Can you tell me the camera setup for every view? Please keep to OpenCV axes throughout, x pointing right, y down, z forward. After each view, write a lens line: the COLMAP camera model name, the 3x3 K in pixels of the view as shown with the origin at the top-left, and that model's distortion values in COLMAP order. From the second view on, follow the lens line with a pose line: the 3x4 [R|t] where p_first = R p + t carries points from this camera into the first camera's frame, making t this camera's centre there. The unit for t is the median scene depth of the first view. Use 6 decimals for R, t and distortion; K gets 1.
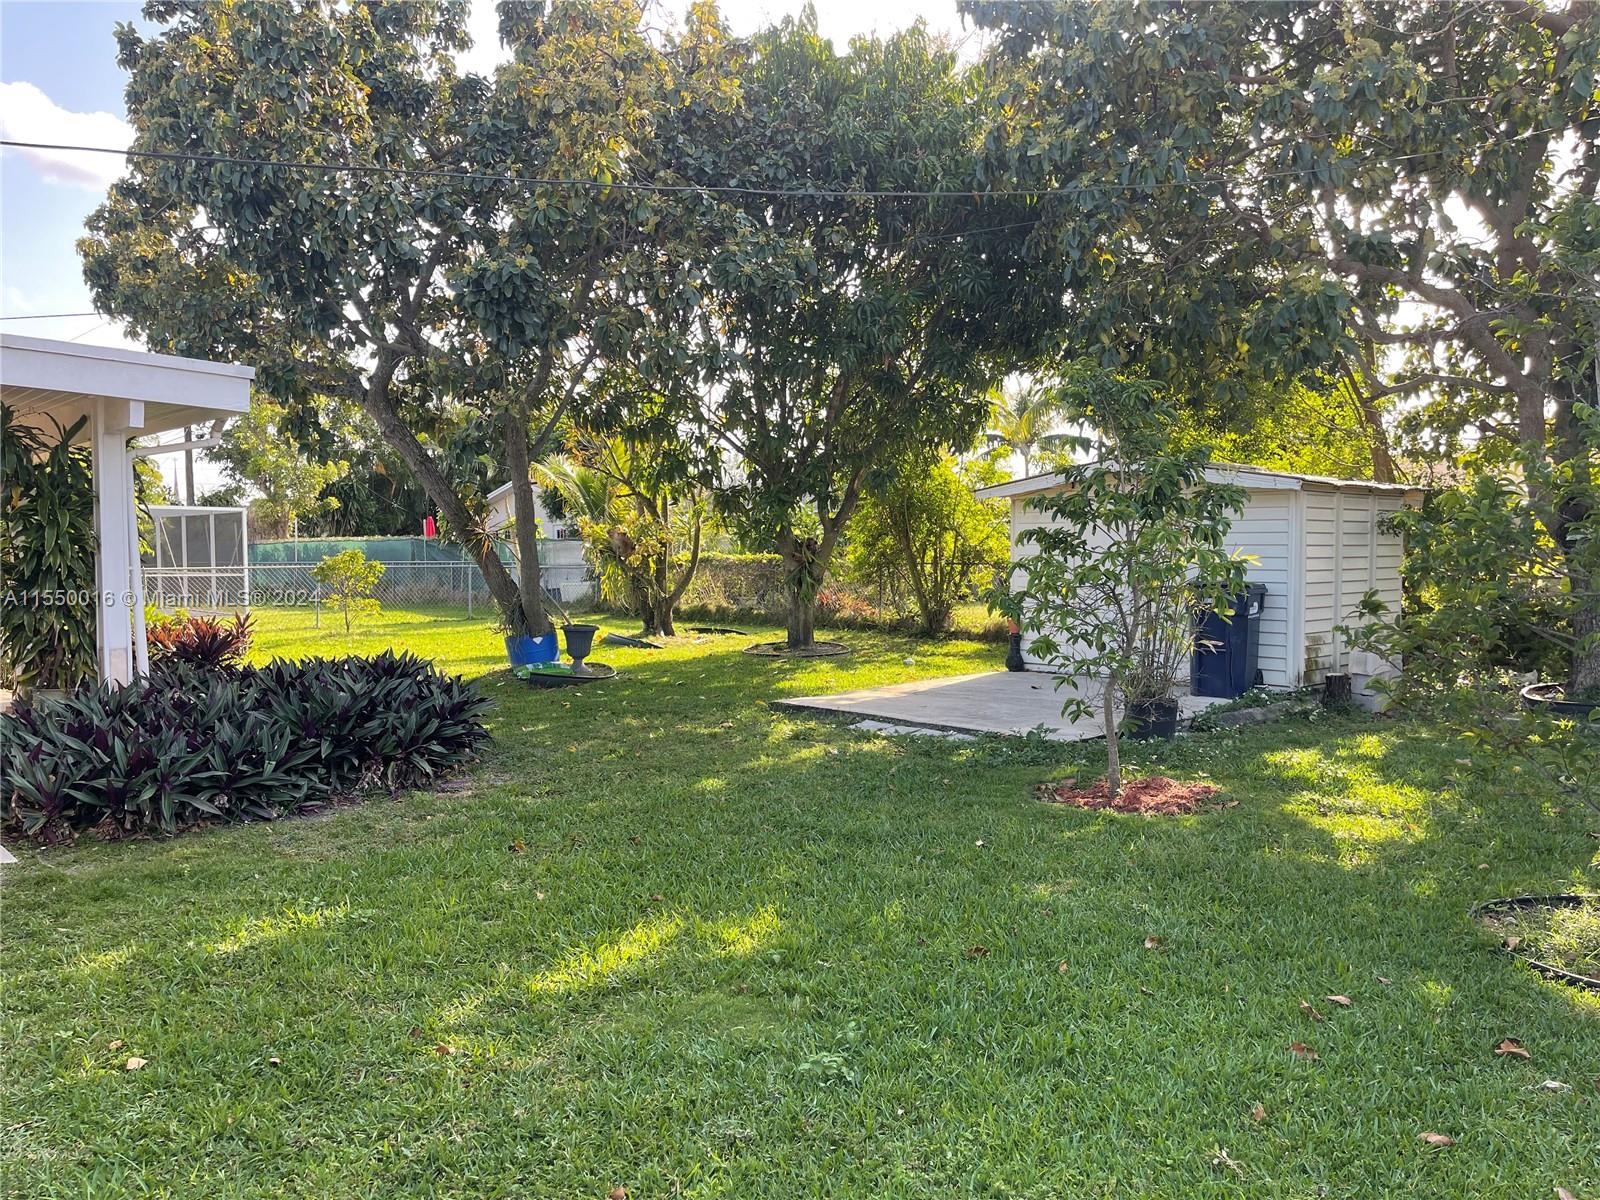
lens RADIAL K [[1197.1, 0, 800.5], [0, 1197.1, 609.2], [0, 0, 1]] dist [0.072987, -0.101701]
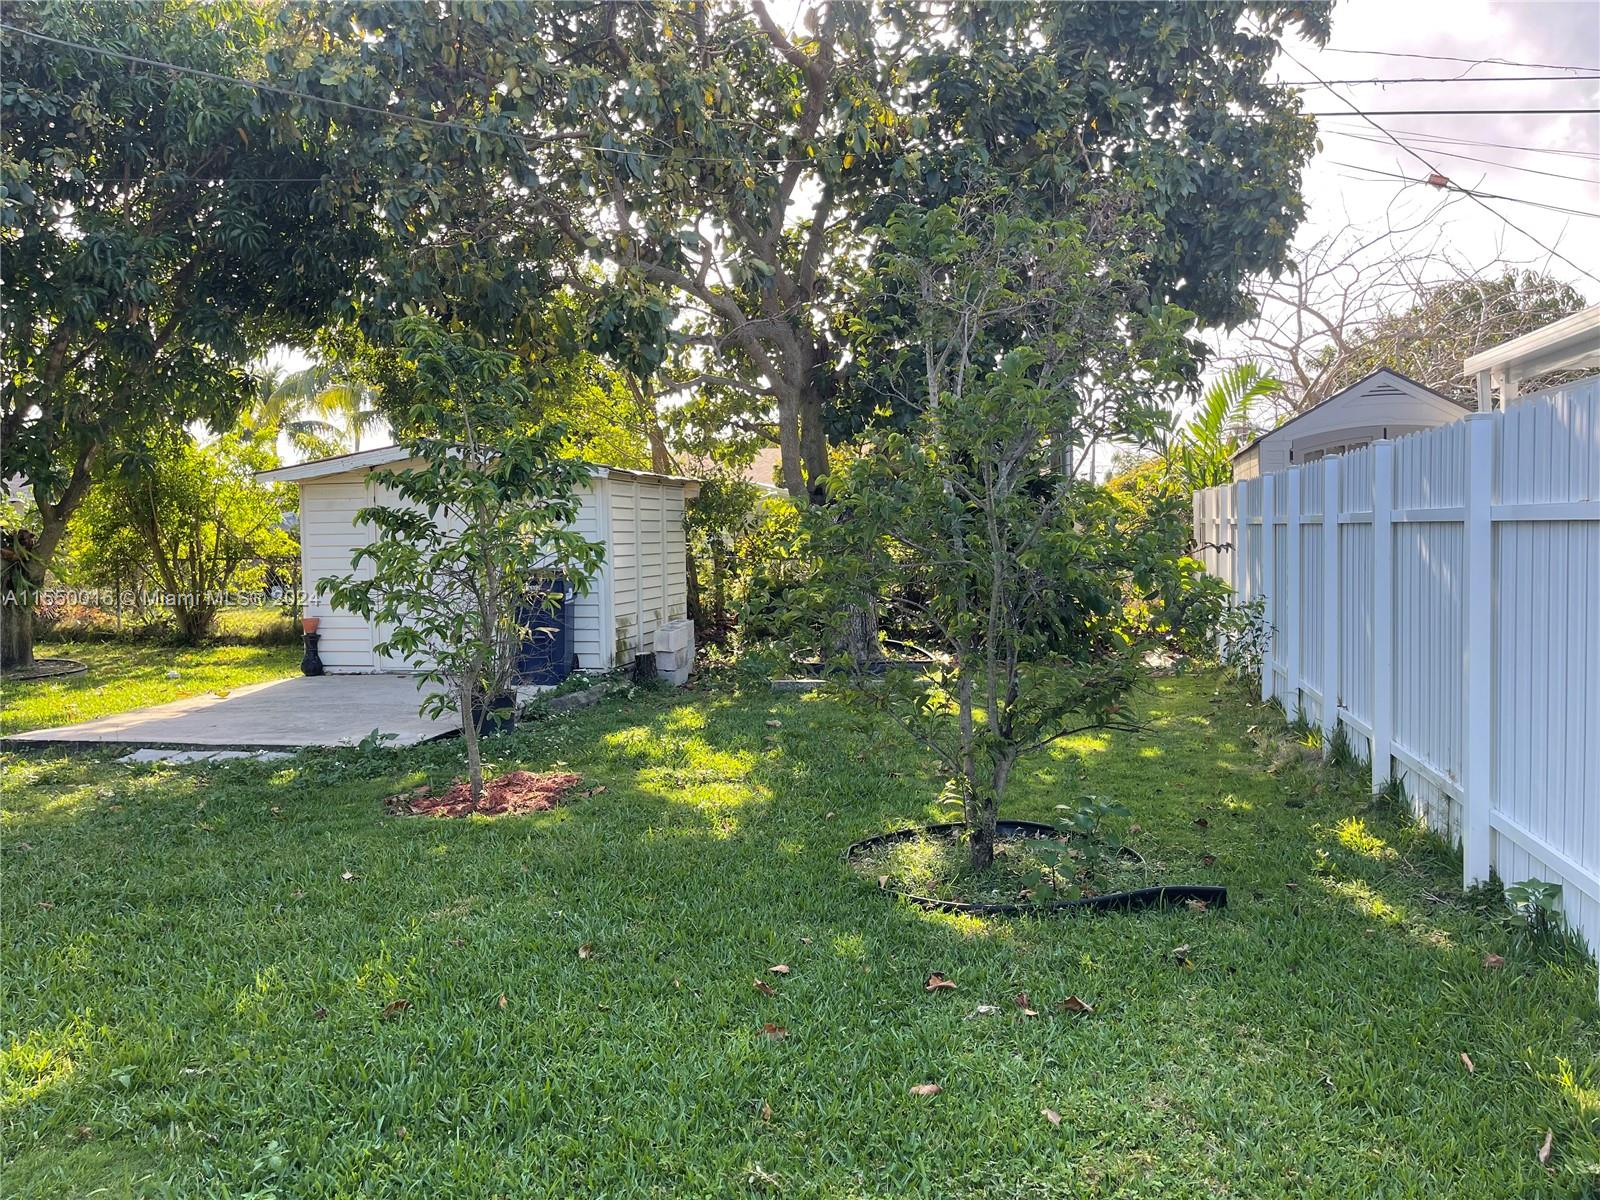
lens RADIAL K [[1197.1, 0, 800.5], [0, 1197.1, 609.2], [0, 0, 1]] dist [0.072987, -0.101701]
pose [[0.824267, -0.047584, 0.564198, -0.033325], [0.044770, 0.998820, 0.018832, 0.001616], [-0.564428, 0.009736, 0.825425, 0.057238]]
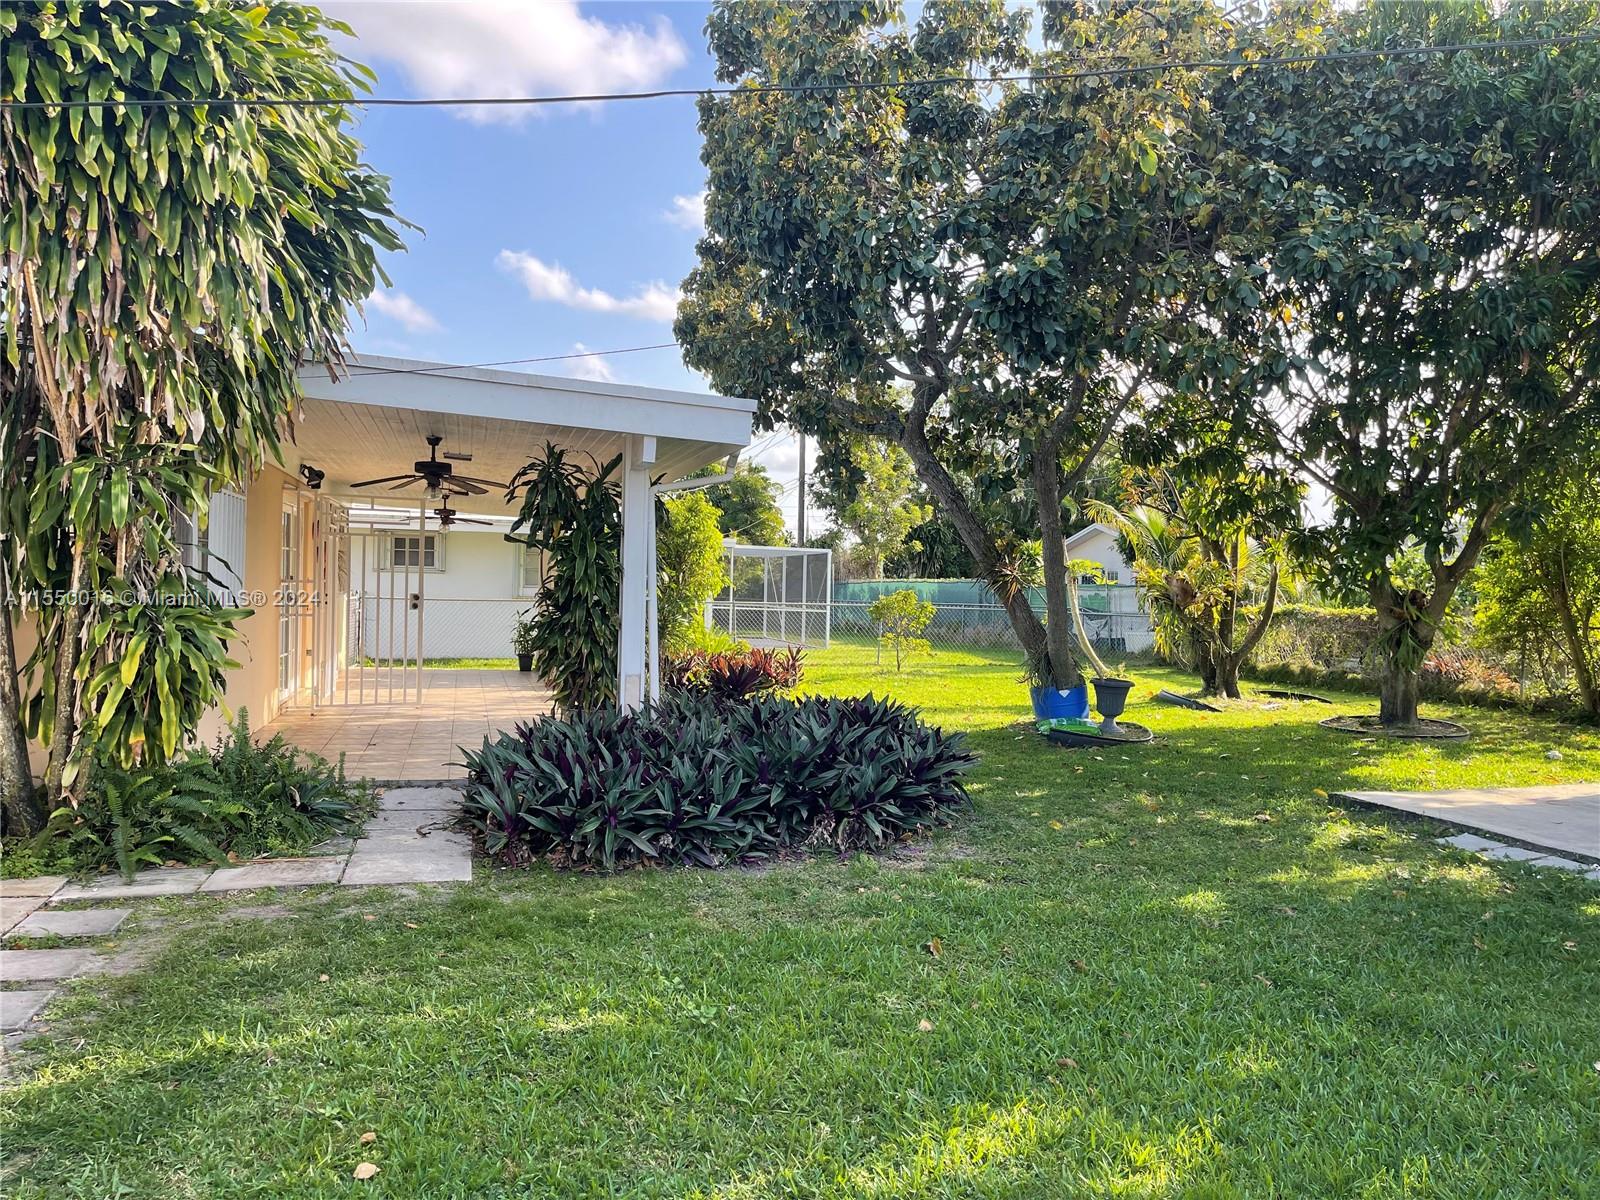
lens RADIAL K [[1197.1, 0, 800.5], [0, 1197.1, 609.2], [0, 0, 1]] dist [0.072987, -0.101701]
pose [[0.882927, 0.035967, -0.468131, 0.034907], [-0.054343, 0.998189, -0.025802, -0.004118], [0.466355, 0.048221, 0.883282, 0.123636]]
